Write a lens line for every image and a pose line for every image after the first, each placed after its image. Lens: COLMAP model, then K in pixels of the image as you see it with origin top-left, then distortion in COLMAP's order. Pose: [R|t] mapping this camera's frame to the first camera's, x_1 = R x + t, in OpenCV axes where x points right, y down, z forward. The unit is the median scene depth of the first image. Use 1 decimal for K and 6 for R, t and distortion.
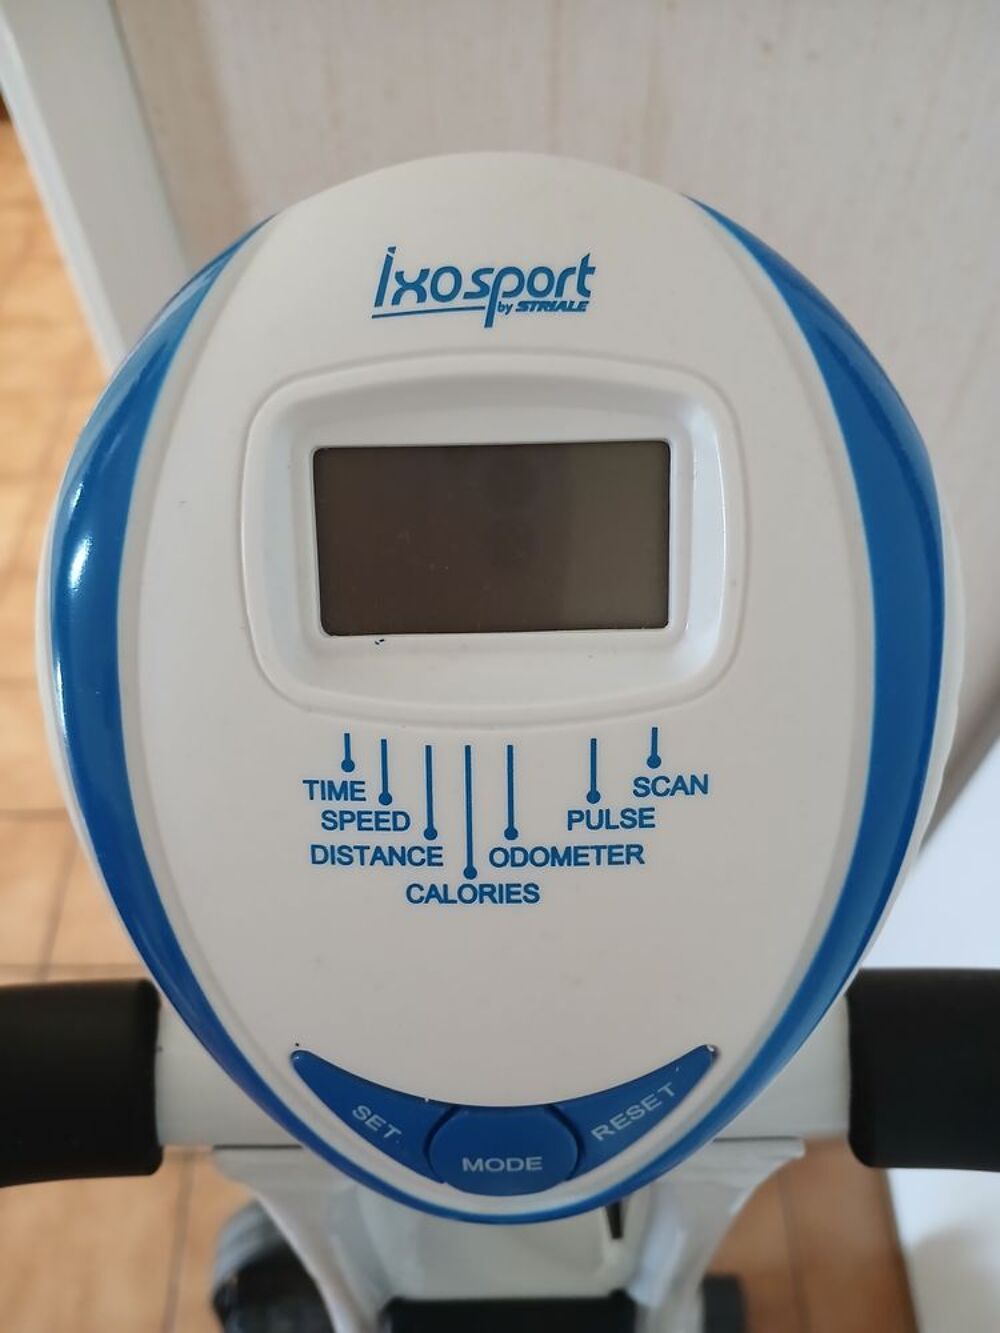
lens RADIAL K [[1117.2, 0, 501.1], [0, 1117.2, 706.3], [0, 0, 1]] dist [-0.009839, -0.055646]
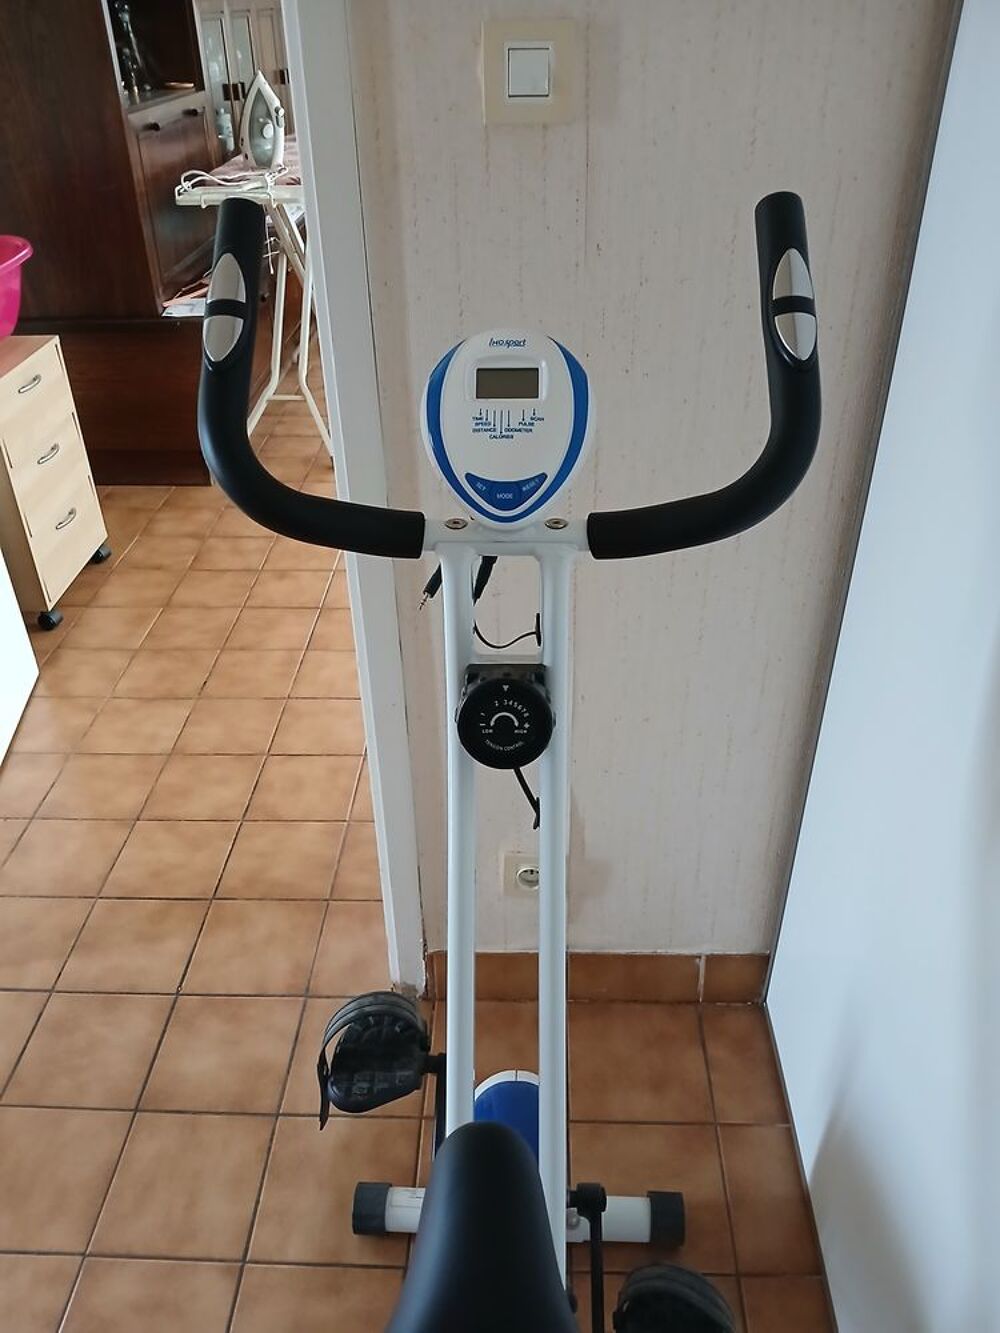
lens RADIAL K [[1117.2, 0, 499.7], [0, 1117.2, 669.5], [0, 0, 1]] dist [-0.009839, -0.055646]
pose [[0.998870, 0.029376, -0.037350, 0.220246], [-0.041251, 0.926222, -0.374714, 3.529518], [0.023587, 0.375832, 0.926388, -3.941863]]
